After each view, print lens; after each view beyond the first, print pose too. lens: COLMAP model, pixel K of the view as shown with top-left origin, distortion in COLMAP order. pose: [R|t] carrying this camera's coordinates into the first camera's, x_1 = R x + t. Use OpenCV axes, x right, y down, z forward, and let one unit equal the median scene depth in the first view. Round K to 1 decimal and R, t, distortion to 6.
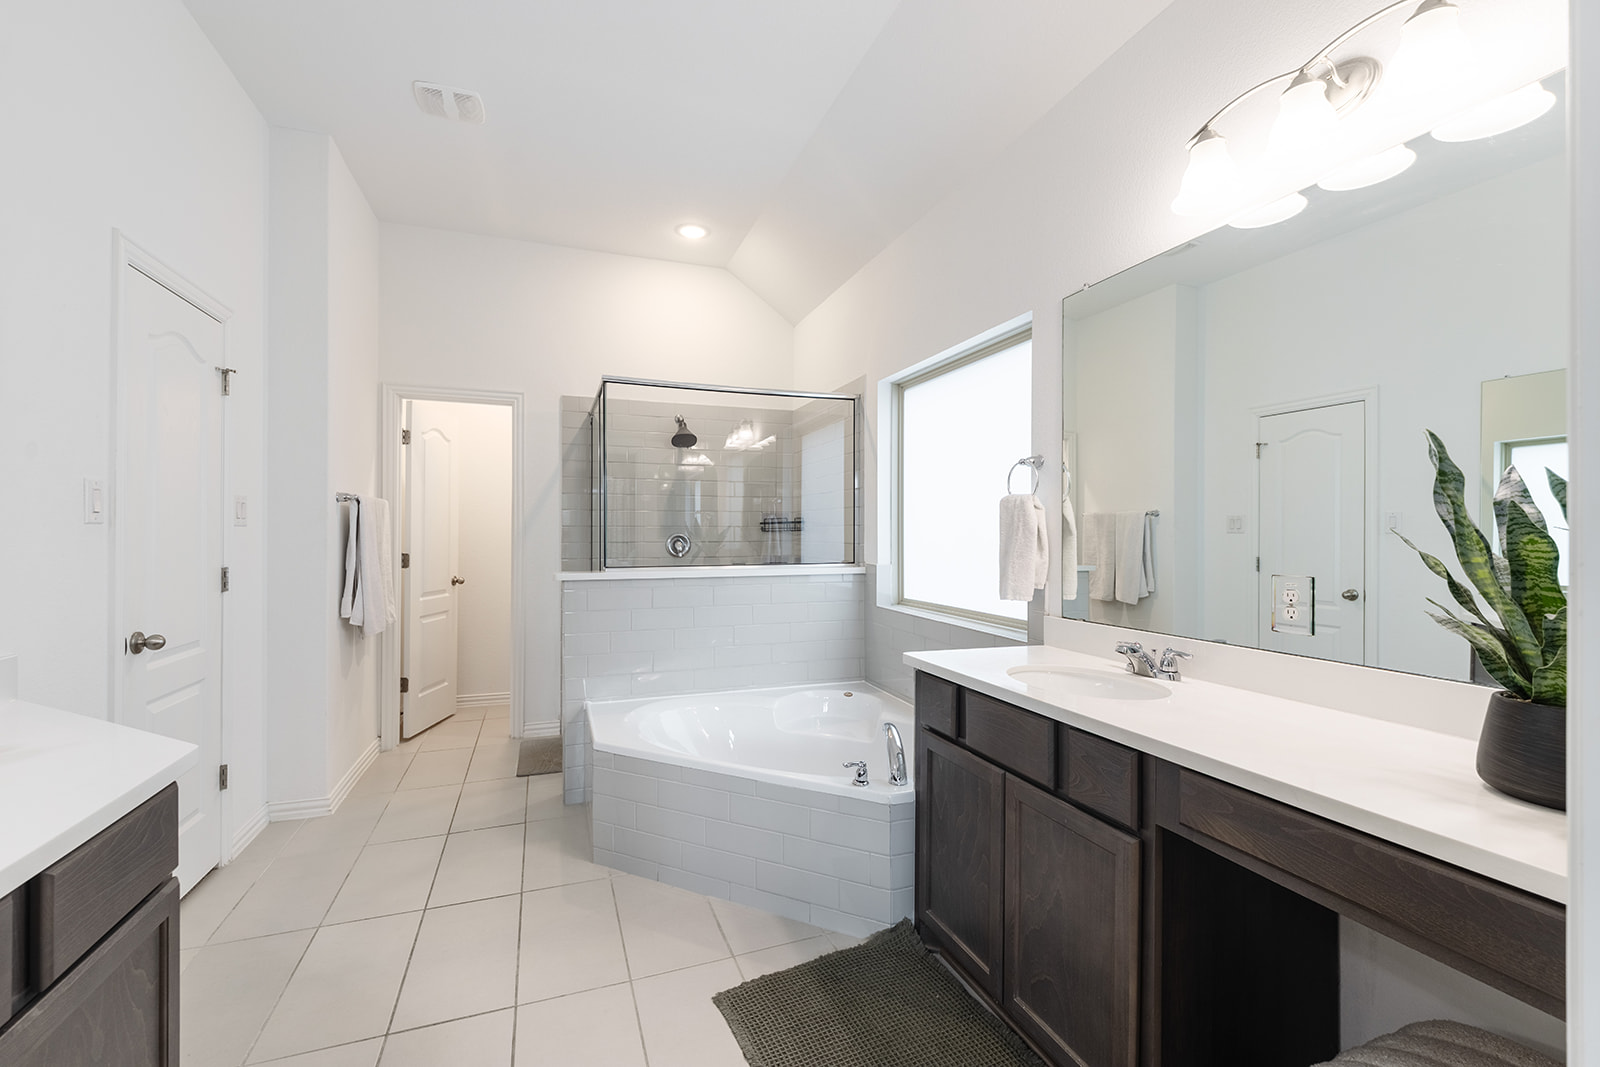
lens RADIAL K [[676.3, 0, 788.7], [0, 676.3, 533.9], [0, 0, 1]] dist [-0.000488, 0.000038]
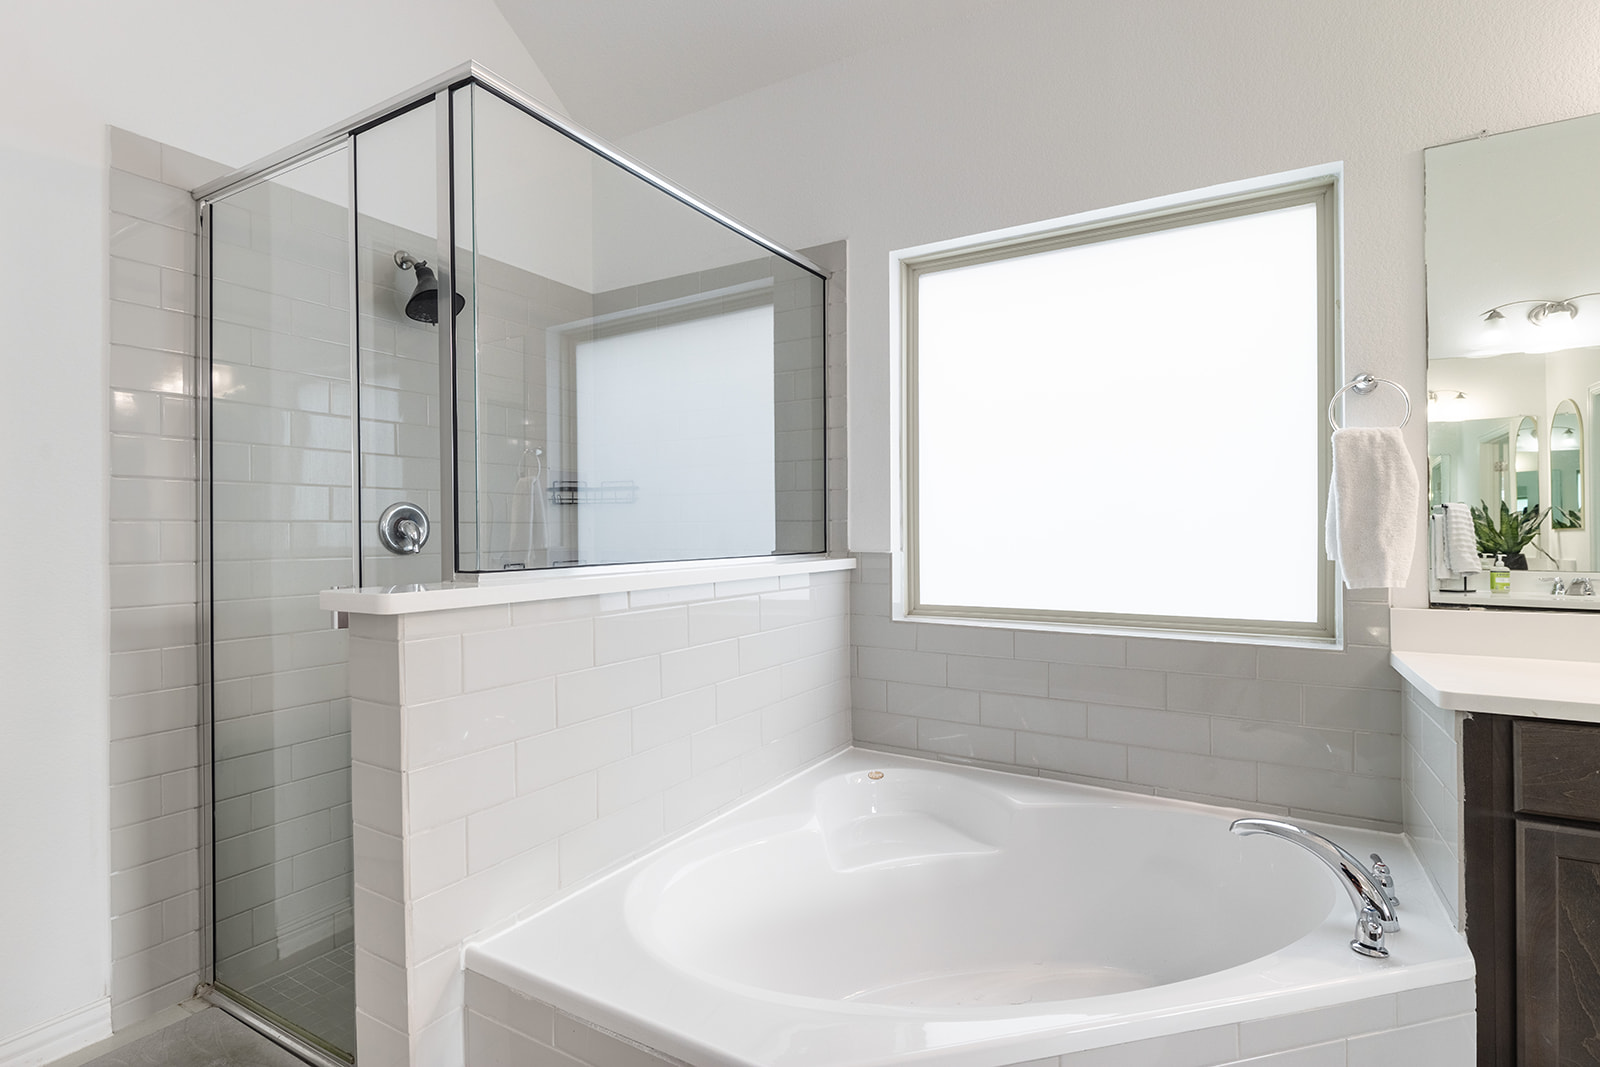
lens RADIAL K [[787.0, 0, 799.5], [0, 787.0, 538.6], [0, 0, 1]] dist [-0.001543, 0.000089]
pose [[0.766027, -0.013567, 0.642665, -0.386655], [0.008965, 0.999905, 0.010422, 0.024578], [-0.642746, -0.002222, 0.766077, 0.507169]]
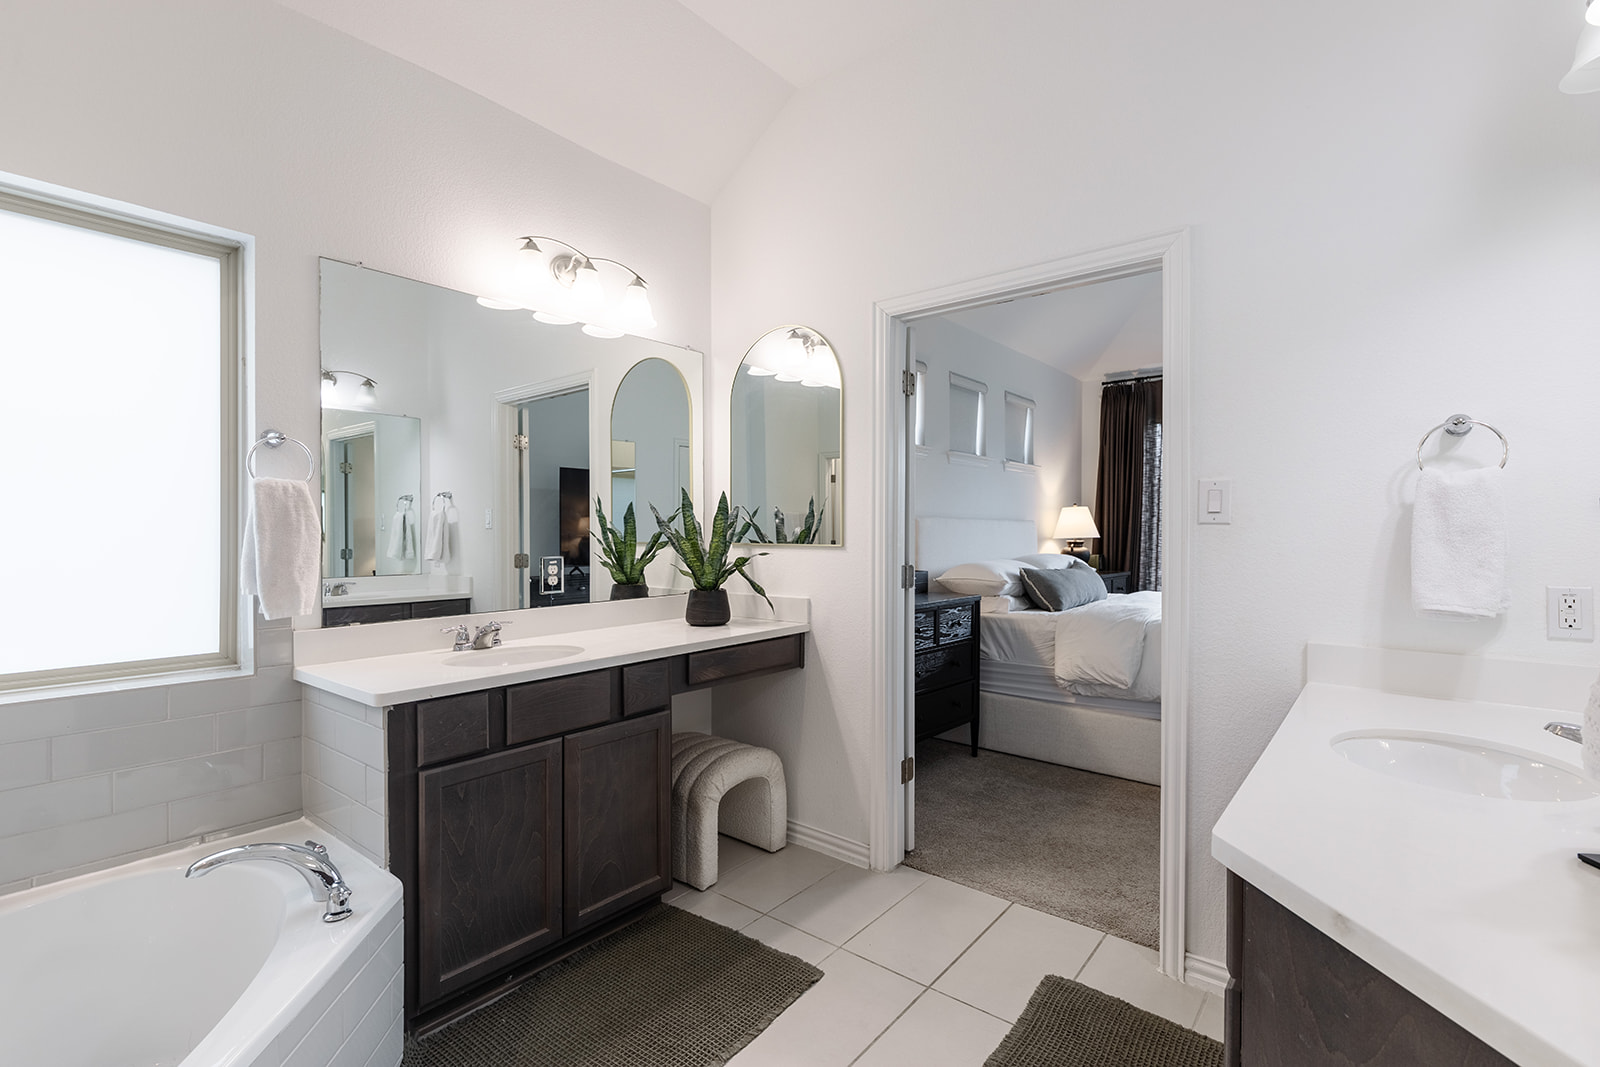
lens RADIAL K [[737.2, 0, 795.7], [0, 737.2, 536.8], [0, 0, 1]] dist [0.002155, -0.000383]
pose [[-0.521259, -0.016415, 0.853241, -0.452102], [-0.007624, 0.999865, 0.014579, -0.006220], [-0.853365, 0.001094, -0.521313, 0.619776]]
